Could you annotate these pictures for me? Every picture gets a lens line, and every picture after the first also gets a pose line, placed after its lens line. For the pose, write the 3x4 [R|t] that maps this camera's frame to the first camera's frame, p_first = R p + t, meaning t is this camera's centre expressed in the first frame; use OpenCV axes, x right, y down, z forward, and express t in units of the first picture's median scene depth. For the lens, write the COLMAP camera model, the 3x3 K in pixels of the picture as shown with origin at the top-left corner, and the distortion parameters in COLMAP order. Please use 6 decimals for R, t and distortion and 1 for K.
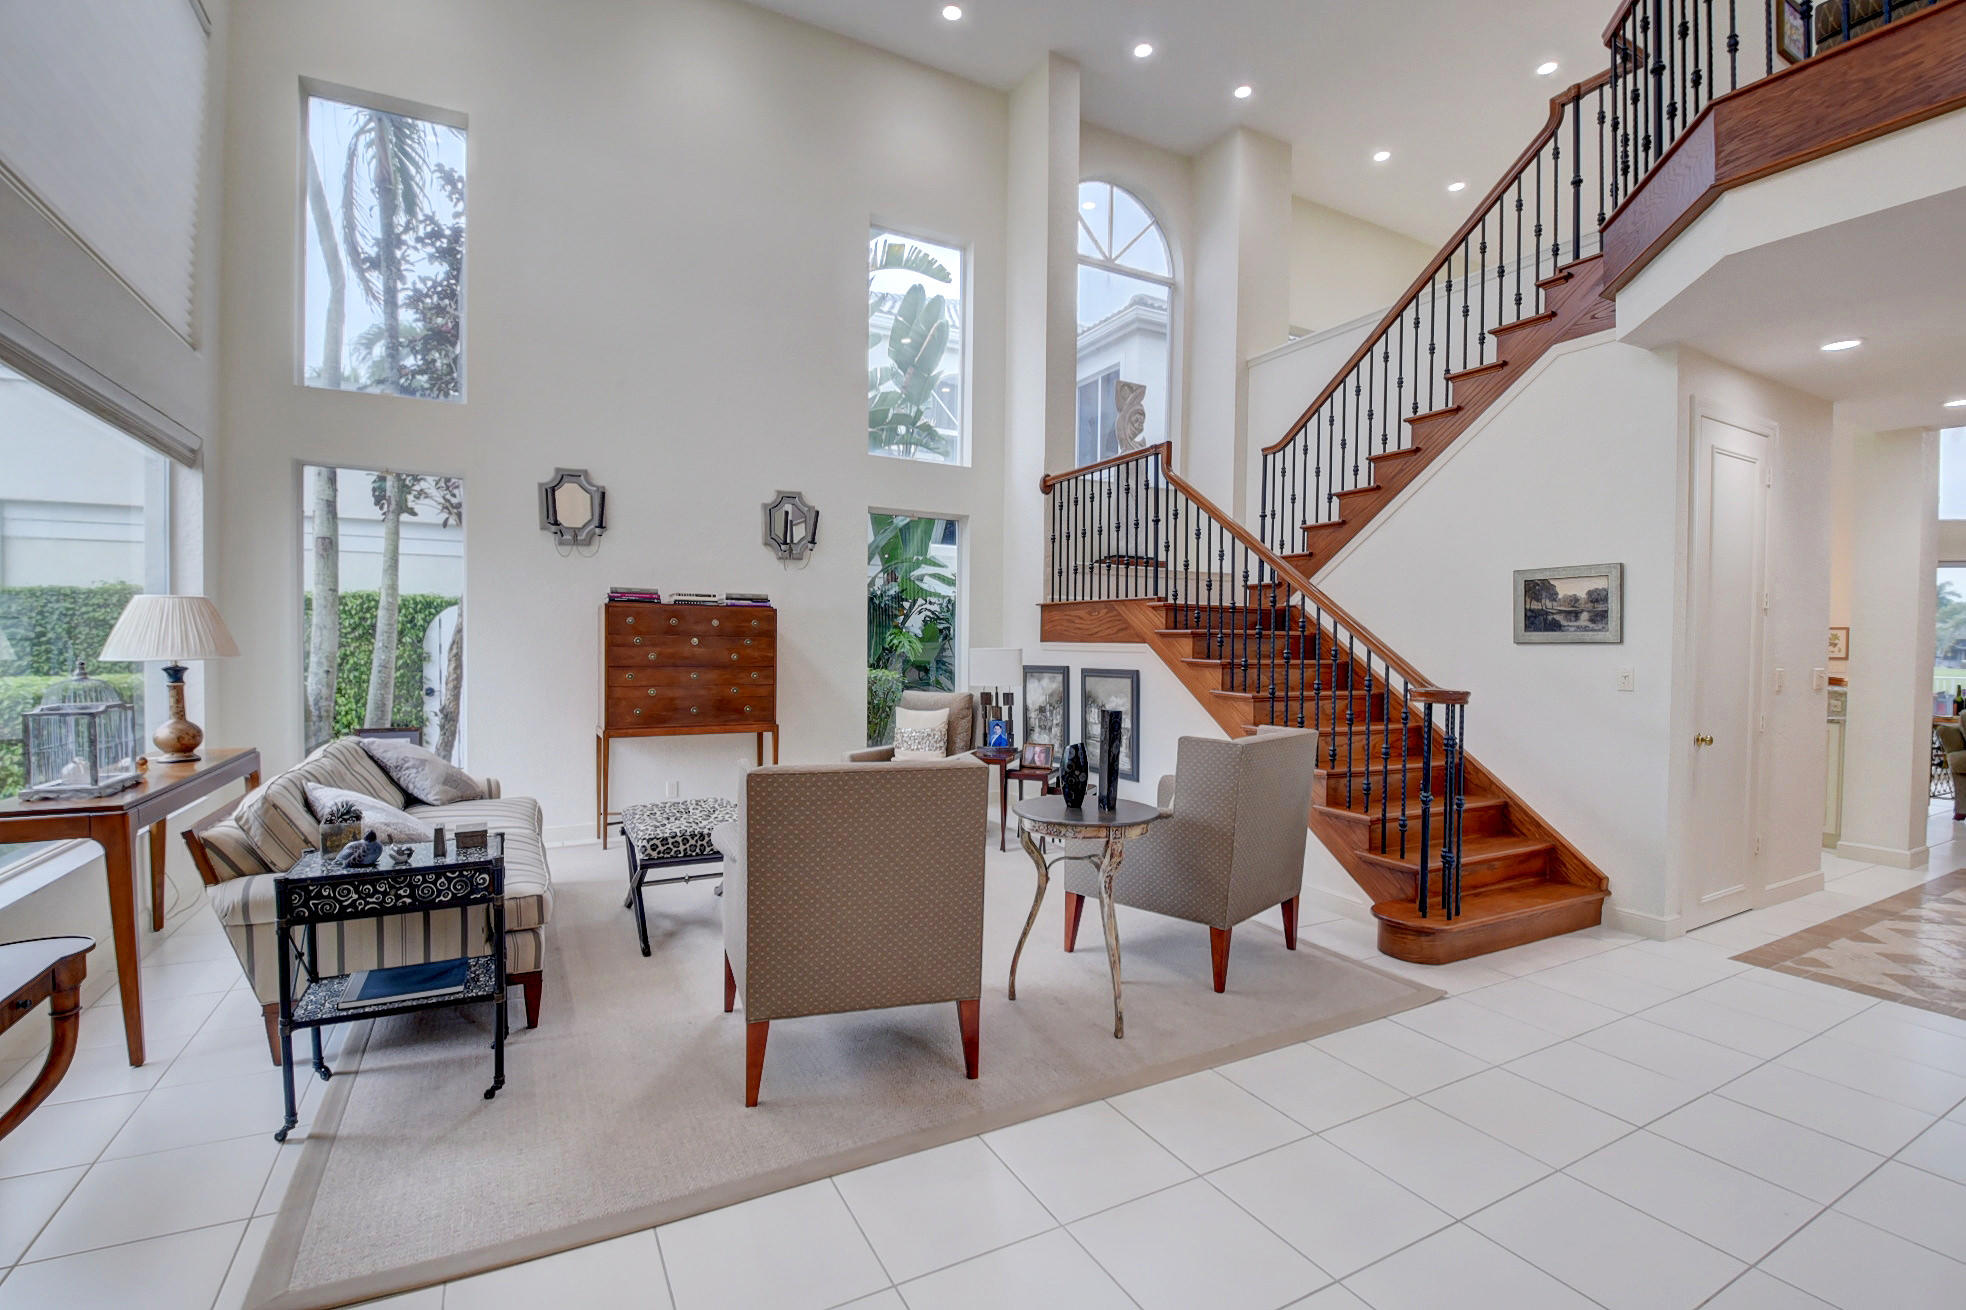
lens RADIAL K [[865.6, 0, 968.9], [0, 865.6, 651.8], [0, 0, 1]] dist [0.023303, -0.031936]
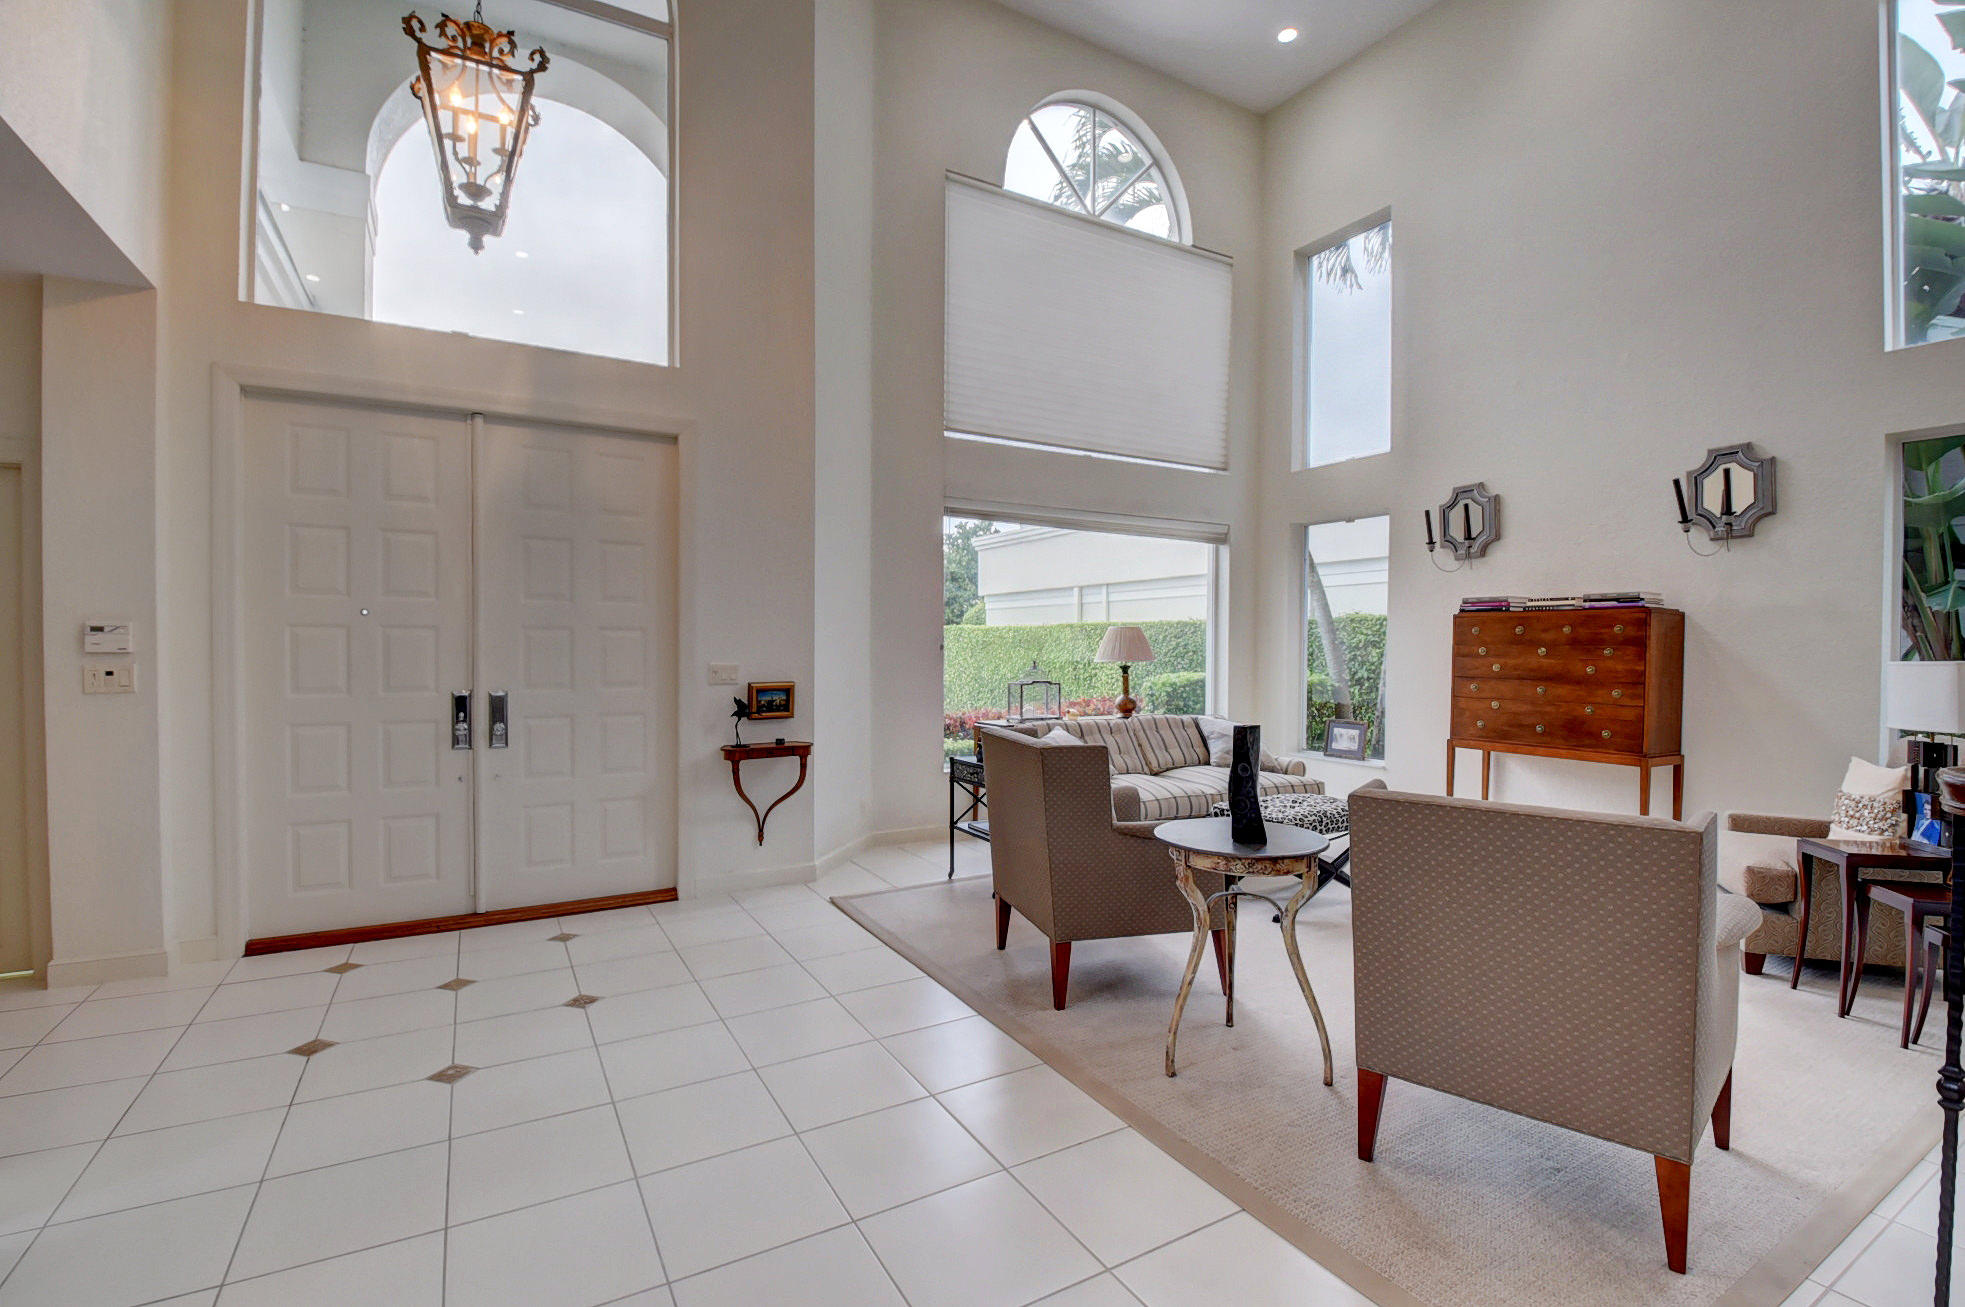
lens RADIAL K [[865.4, 0, 972.1], [0, 865.4, 654.3], [0, 0, 1]] dist [0.005935, -0.015391]
pose [[0.038041, -0.003998, -0.999268, 0.578638], [-0.014909, 0.999878, -0.004568, 0.003783], [0.999165, 0.015072, 0.037977, 0.398846]]
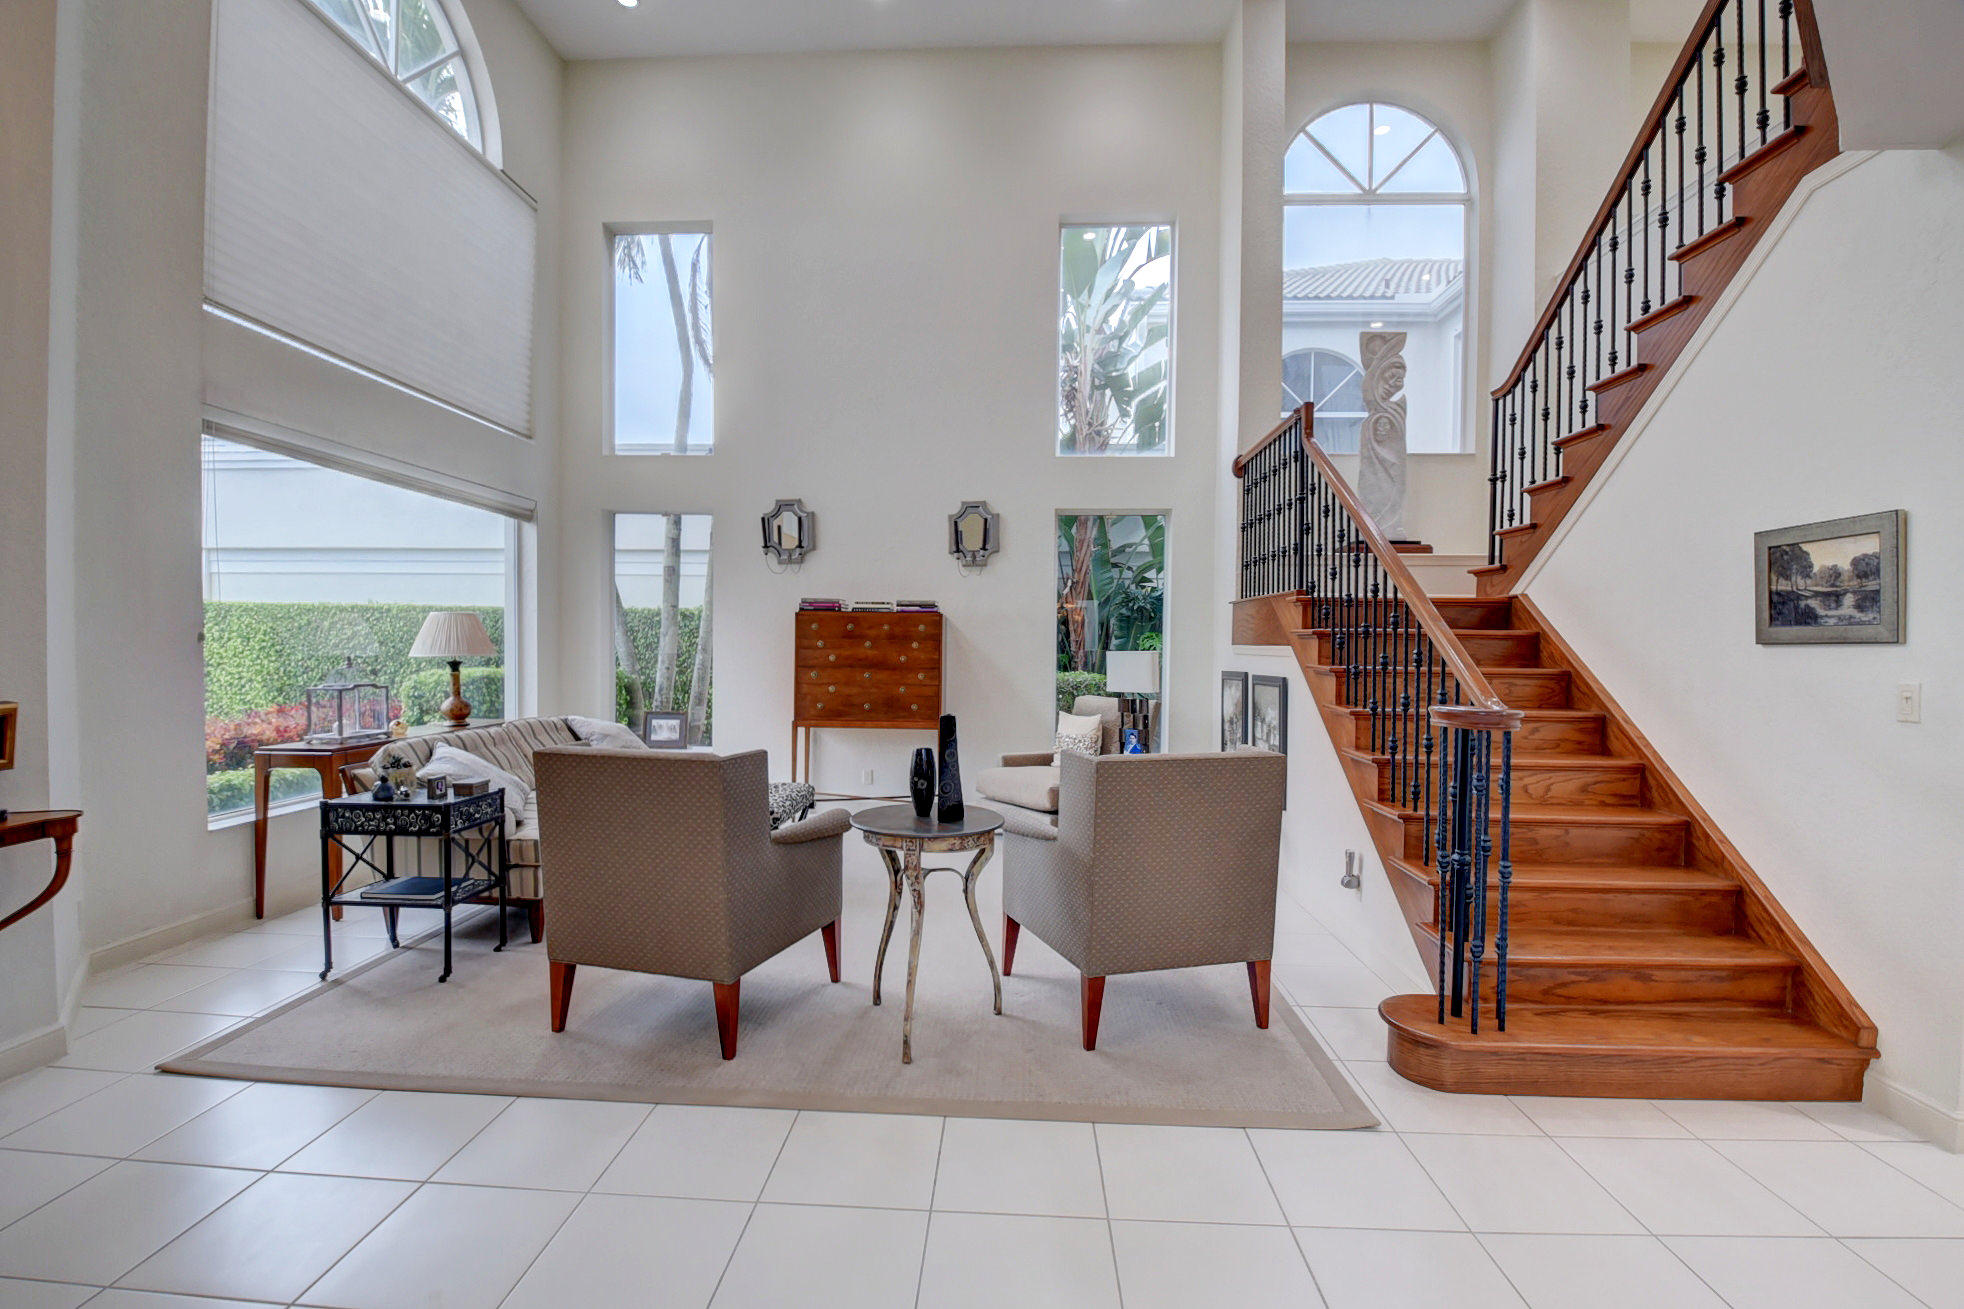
lens RADIAL K [[864.9, 0, 971.6], [0, 864.9, 655.3], [0, 0, 1]] dist [0.005935, -0.015391]
pose [[0.857894, 0.004745, -0.513804, 0.384132], [-0.005993, 0.999982, -0.000772, 0.001900], [0.513791, 0.003742, 0.857907, 0.124732]]
